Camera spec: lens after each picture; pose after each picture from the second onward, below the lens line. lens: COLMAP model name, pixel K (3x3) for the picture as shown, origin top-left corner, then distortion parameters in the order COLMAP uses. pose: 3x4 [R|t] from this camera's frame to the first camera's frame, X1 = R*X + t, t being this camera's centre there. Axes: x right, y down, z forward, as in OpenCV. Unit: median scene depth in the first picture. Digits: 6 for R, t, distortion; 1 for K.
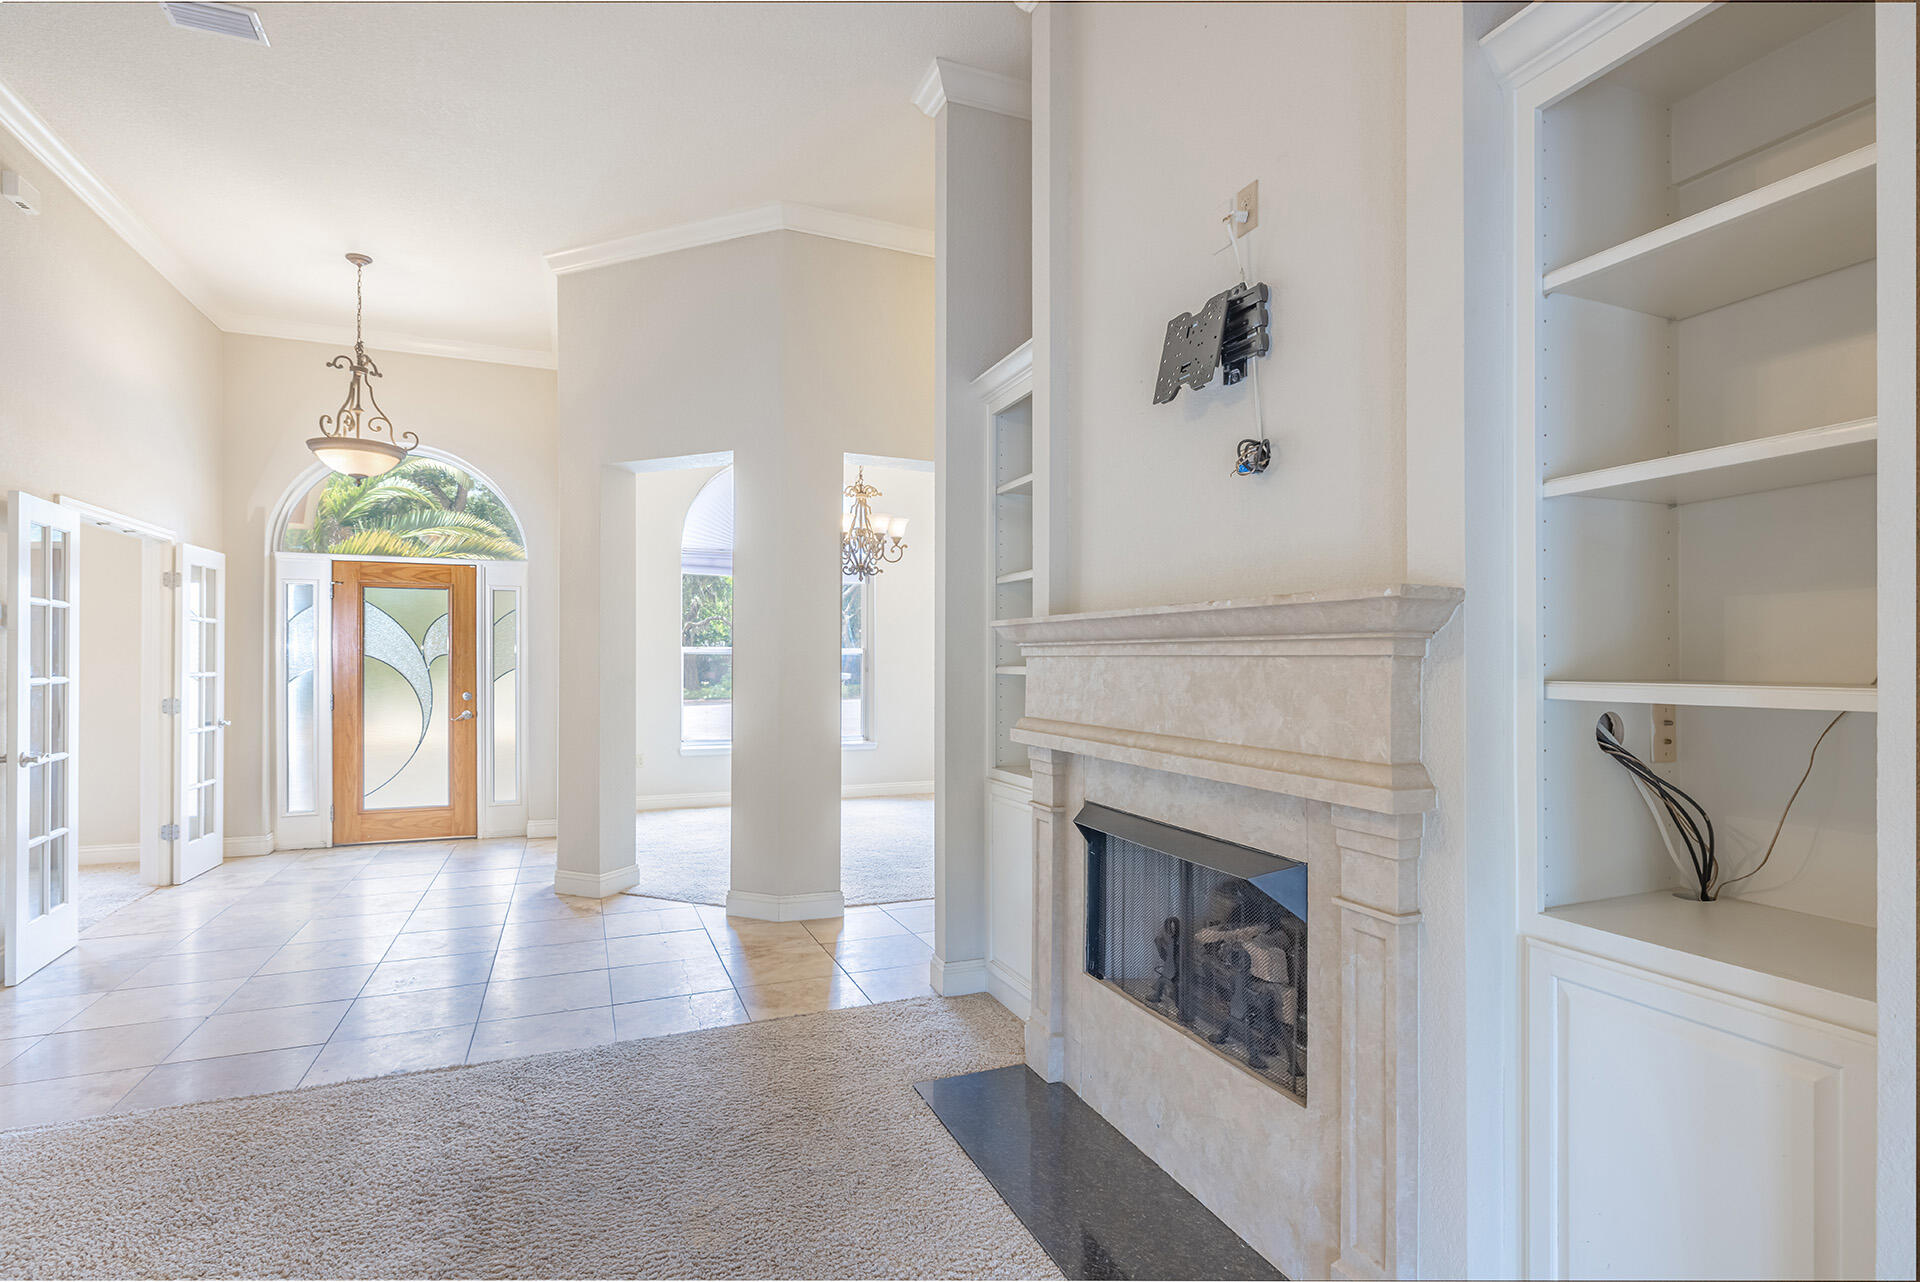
lens RADIAL K [[953.9, 0, 962.0], [0, 953.9, 654.5], [0, 0, 1]] dist [-0.034741, -0.000185]
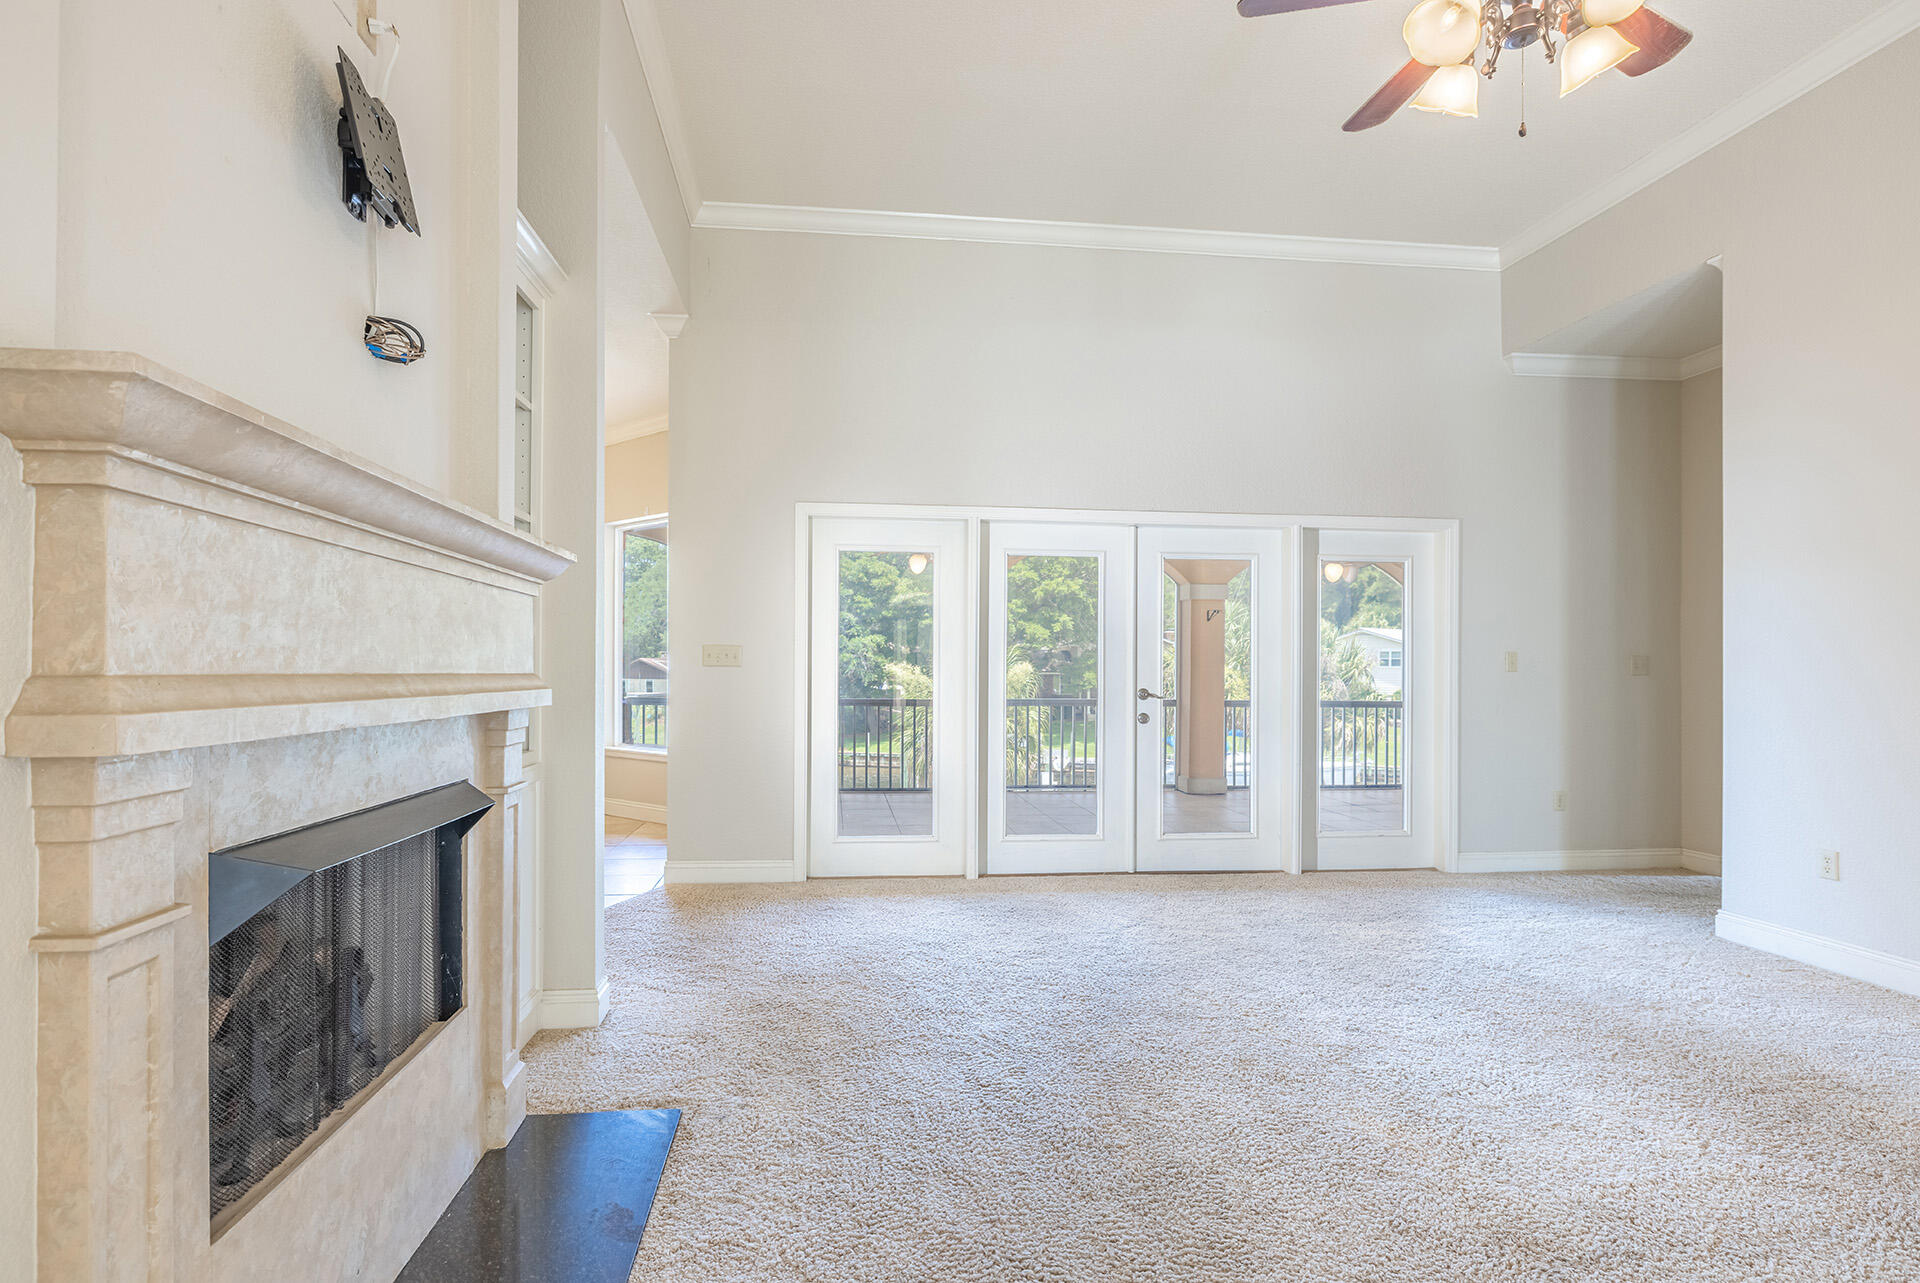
lens RADIAL K [[953.9, 0, 962.0], [0, 953.9, 655.0], [0, 0, 1]] dist [-0.034741, -0.000185]
pose [[-0.964032, -0.007257, 0.265686, -0.425855], [-0.011586, 0.999824, -0.014729, 0.084536], [-0.265533, -0.017277, -0.963947, 1.761651]]
